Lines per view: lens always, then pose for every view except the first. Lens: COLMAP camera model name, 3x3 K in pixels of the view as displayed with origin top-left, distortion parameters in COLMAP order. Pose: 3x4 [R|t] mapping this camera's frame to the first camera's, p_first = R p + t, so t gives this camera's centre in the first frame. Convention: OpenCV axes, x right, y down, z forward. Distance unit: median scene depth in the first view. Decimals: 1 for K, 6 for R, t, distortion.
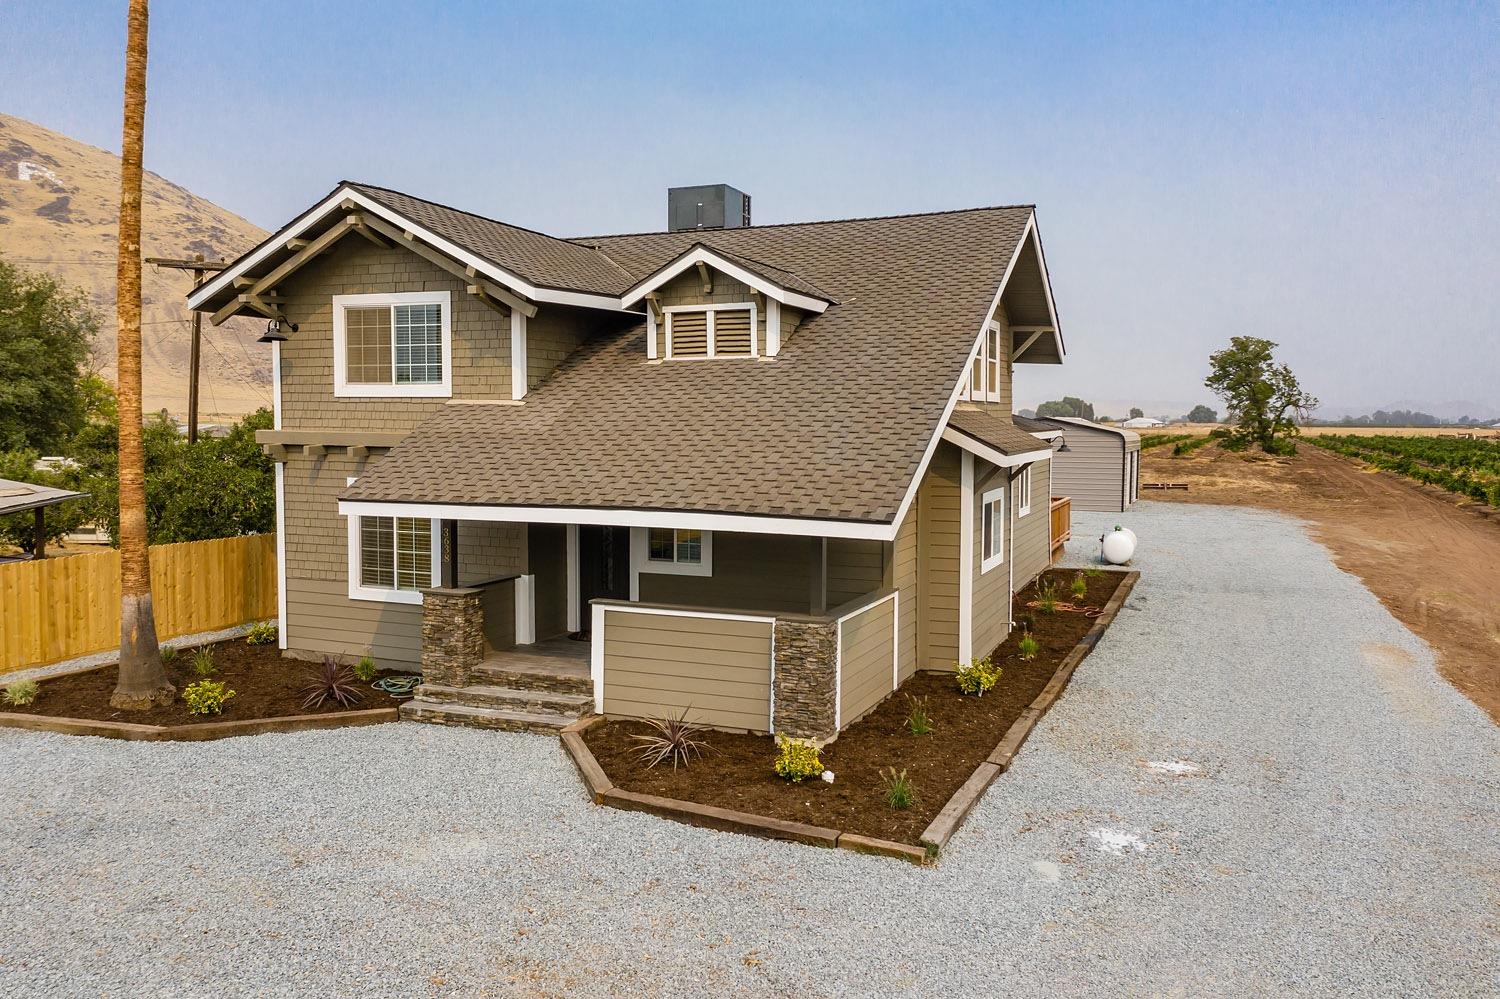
lens RADIAL K [[1197.1, 0, 747.1], [0, 1197.1, 494.3], [0, 0, 1]] dist [-0.020158, 0.008395]
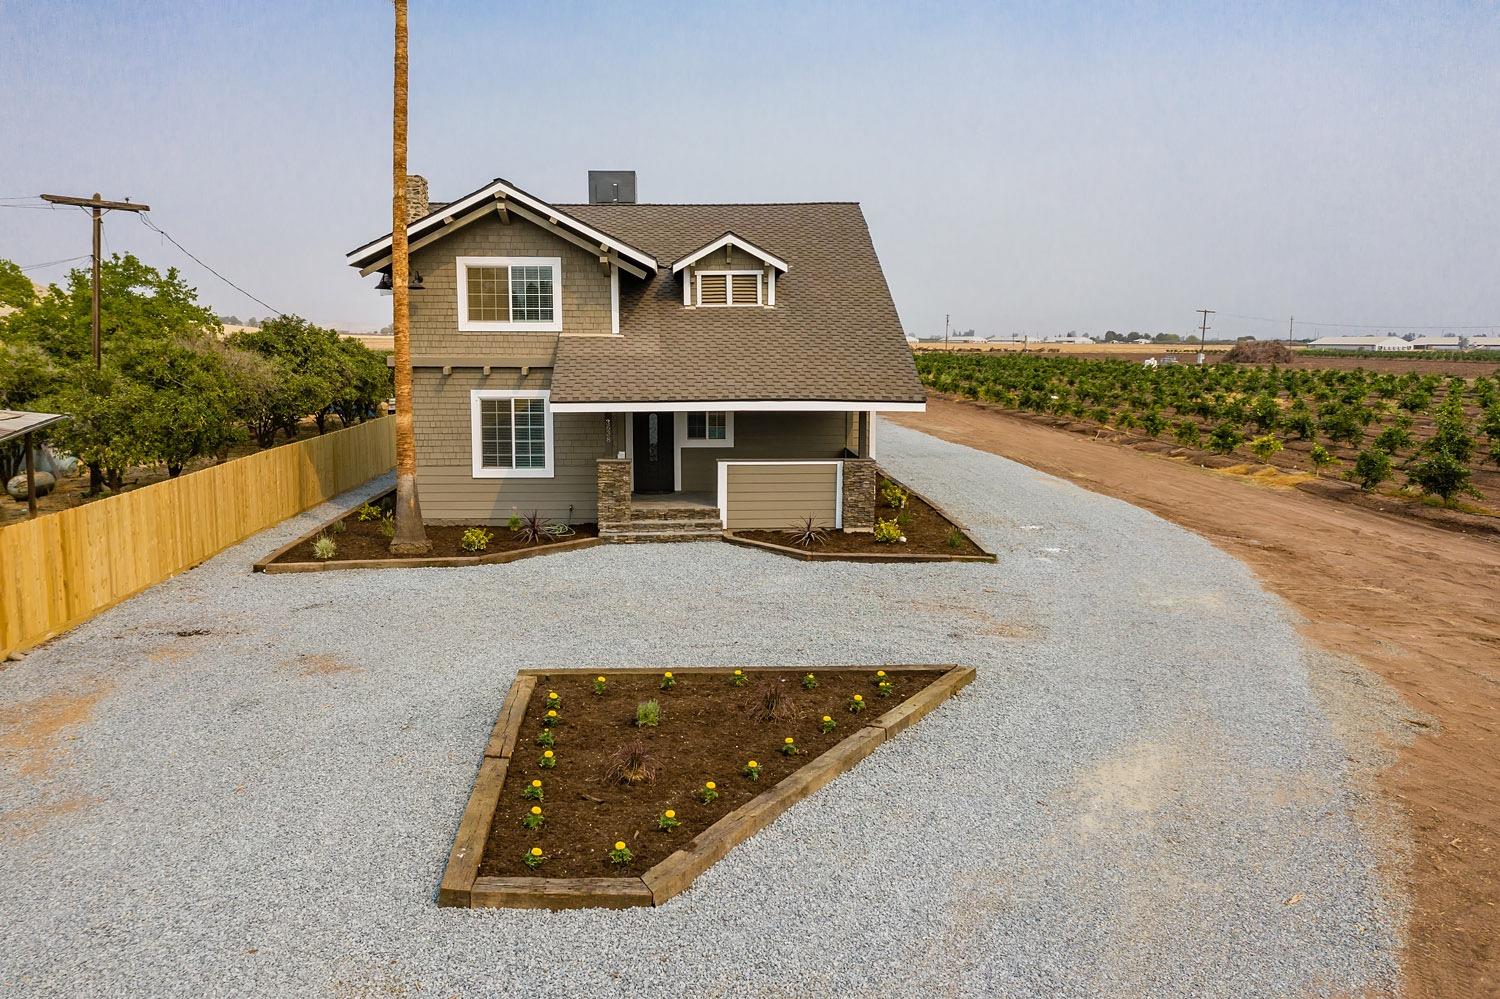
lens RADIAL K [[1204.6, 0, 750.0], [0, 1204.6, 499.5], [0, 0, 1]] dist [-0.022020, 0.013061]
pose [[0.899476, -0.063877, 0.432277, -0.685880], [0.031905, 0.996218, 0.080824, 0.010561], [-0.435805, -0.058907, 0.898111, -0.416375]]
